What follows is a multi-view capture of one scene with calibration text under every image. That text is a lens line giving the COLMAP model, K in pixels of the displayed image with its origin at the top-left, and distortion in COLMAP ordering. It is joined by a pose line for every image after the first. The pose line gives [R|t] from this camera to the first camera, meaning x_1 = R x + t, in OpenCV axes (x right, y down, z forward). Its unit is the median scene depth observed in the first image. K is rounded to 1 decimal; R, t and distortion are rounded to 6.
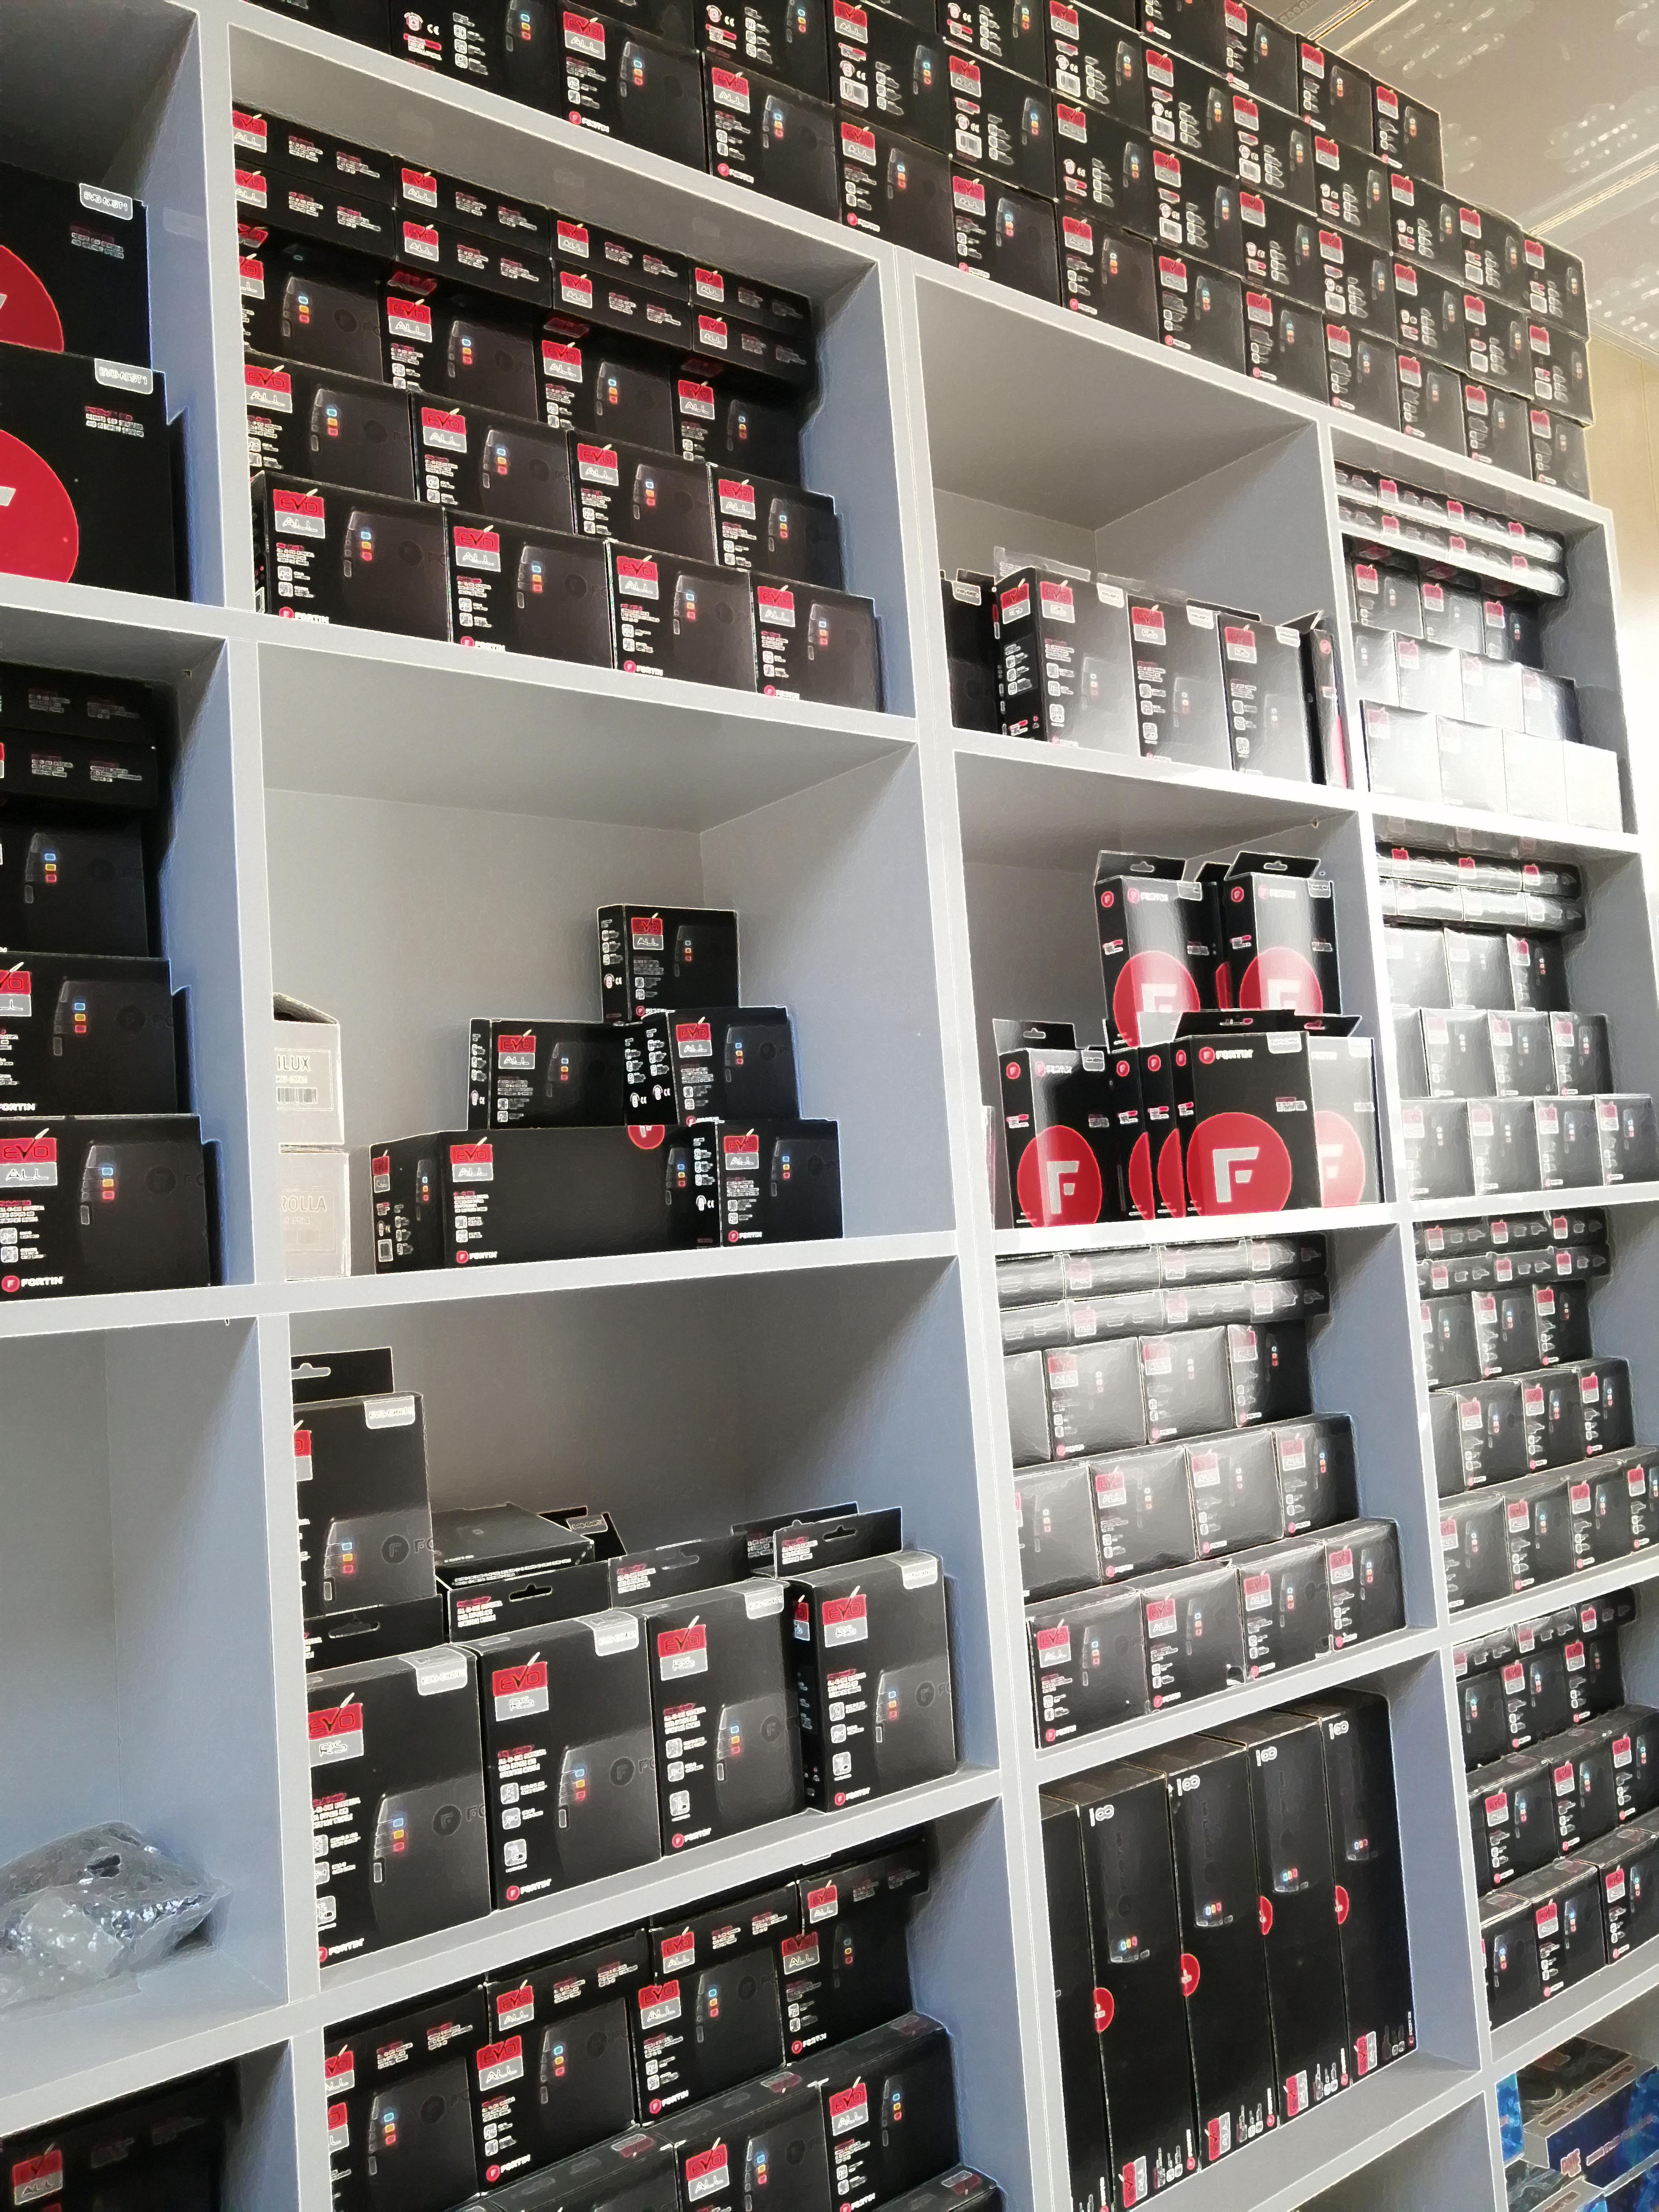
lens RADIAL K [[1749.6, 0, 829.5], [0, 1749.6, 1106.0], [0, 0, 1]] dist [0.040807, -0.004805]
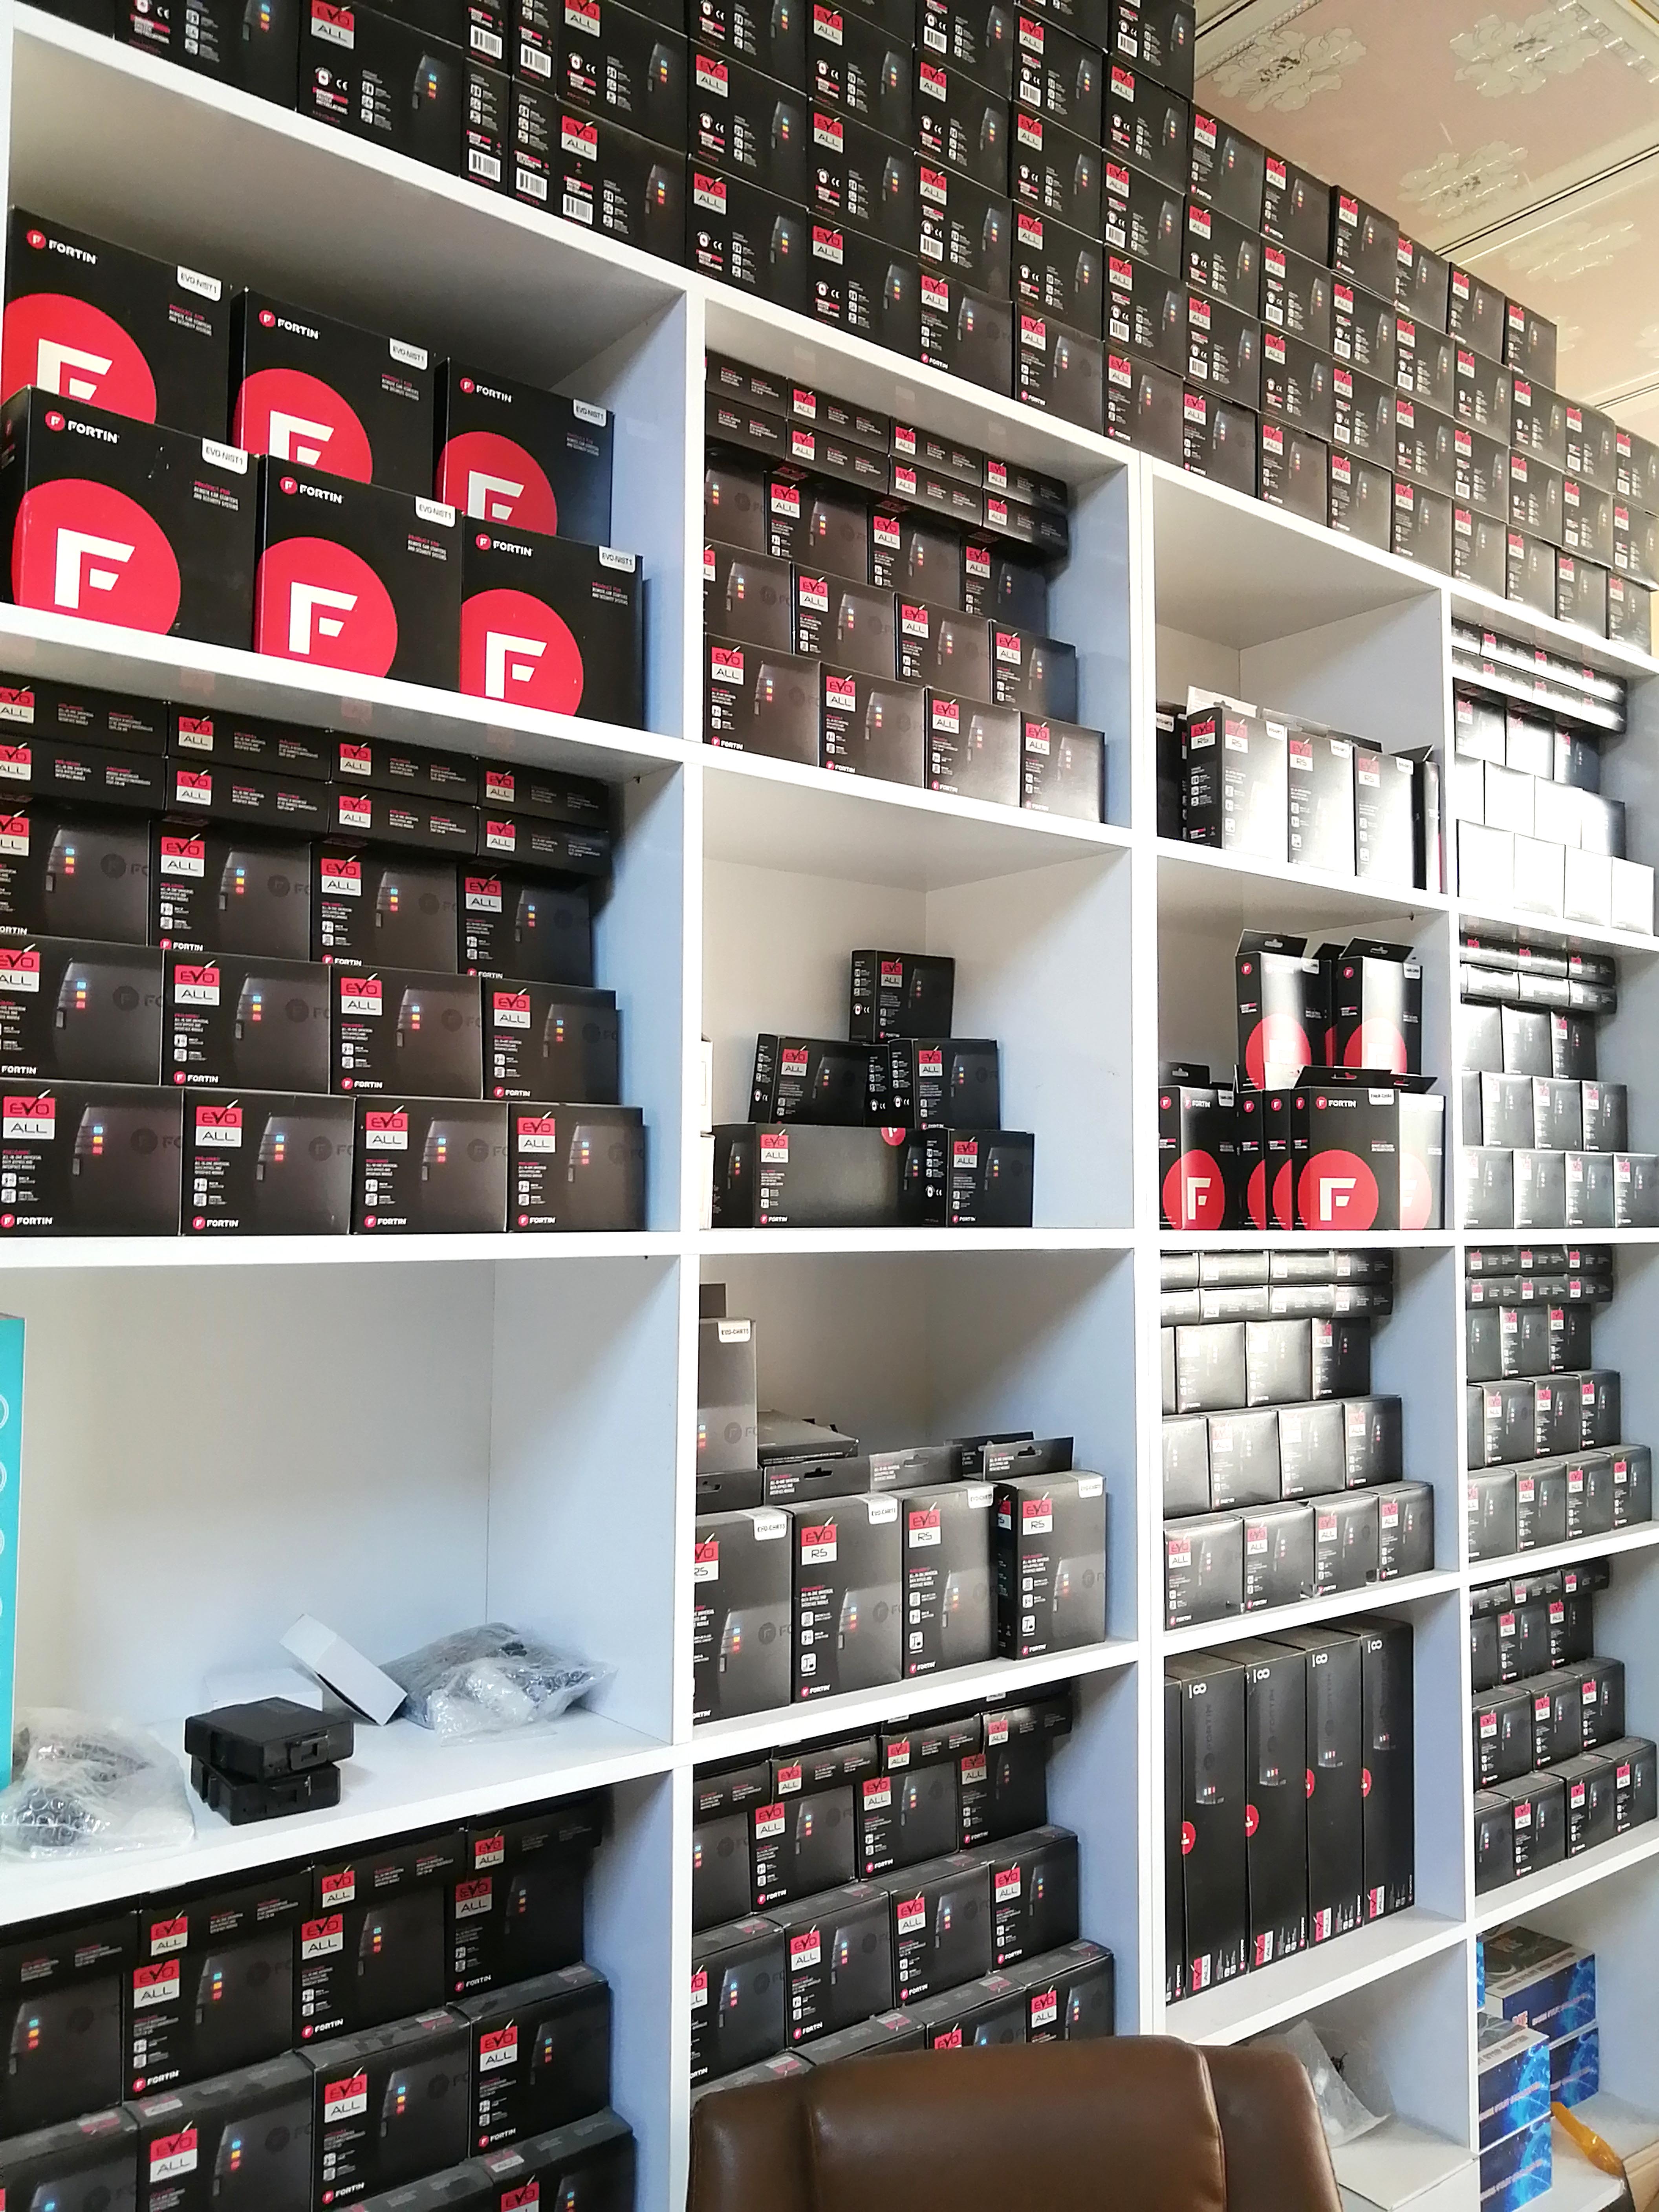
lens RADIAL K [[1776.1, 0, 829.5], [0, 1776.1, 1106.0], [0, 0, 1]] dist [0.054102, 0.003860]
pose [[0.996680, 0.077464, 0.025069, -0.162833], [-0.077922, 0.996800, 0.017810, -0.021324], [-0.023610, -0.019705, 0.999527, -0.262548]]
